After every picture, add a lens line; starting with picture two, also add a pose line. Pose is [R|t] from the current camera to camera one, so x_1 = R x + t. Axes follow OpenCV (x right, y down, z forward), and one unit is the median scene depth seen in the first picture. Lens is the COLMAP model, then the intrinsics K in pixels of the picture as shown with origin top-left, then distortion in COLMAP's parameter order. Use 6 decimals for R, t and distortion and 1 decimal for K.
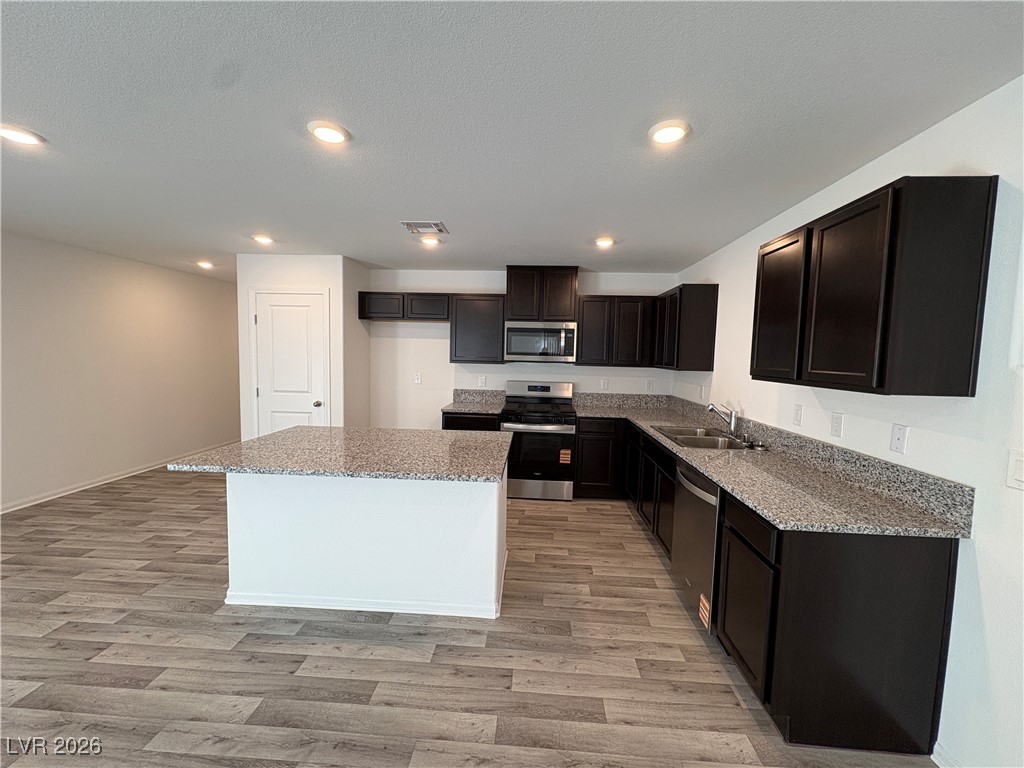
lens RADIAL K [[406.7, 0, 512.0], [0, 406.7, 381.9], [0, 0, 1]] dist [-0.001195, 0.000322]
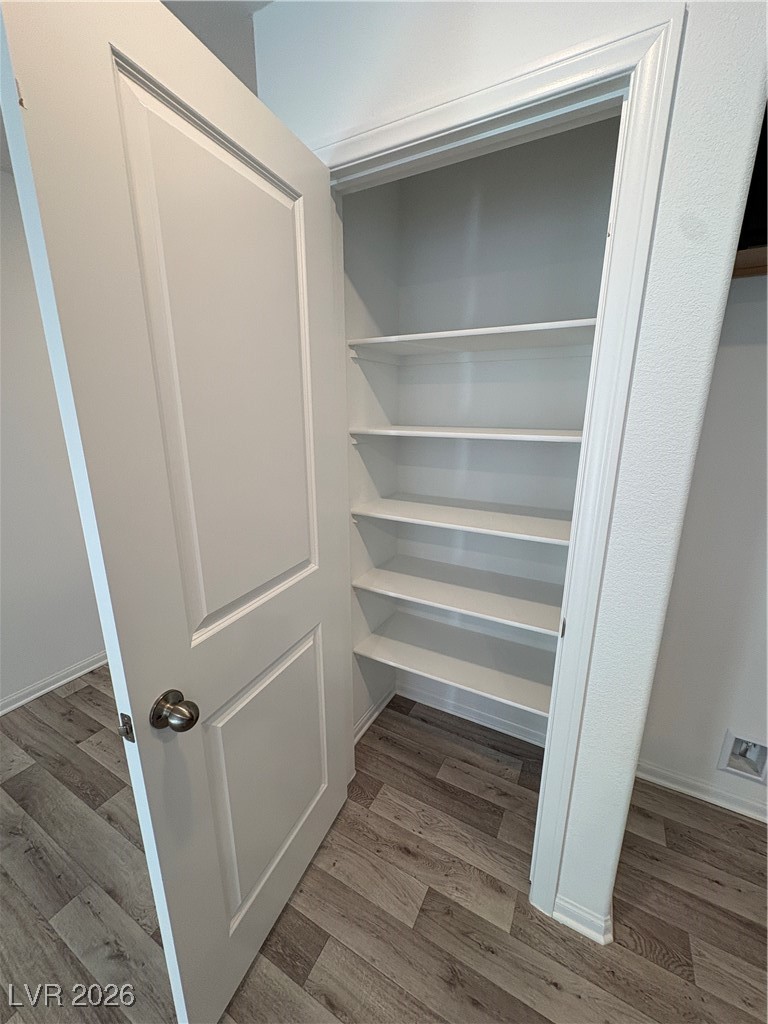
lens RADIAL K [[406.7, 0, 379.8], [0, 406.7, 514.7], [0, 0, 1]] dist [-0.001195, 0.000322]
pose [[0.901425, 0.091910, -0.423066, 0.504670], [-0.010495, 0.981557, 0.190879, -0.023842], [0.432807, -0.167623, 0.885765, 0.553953]]
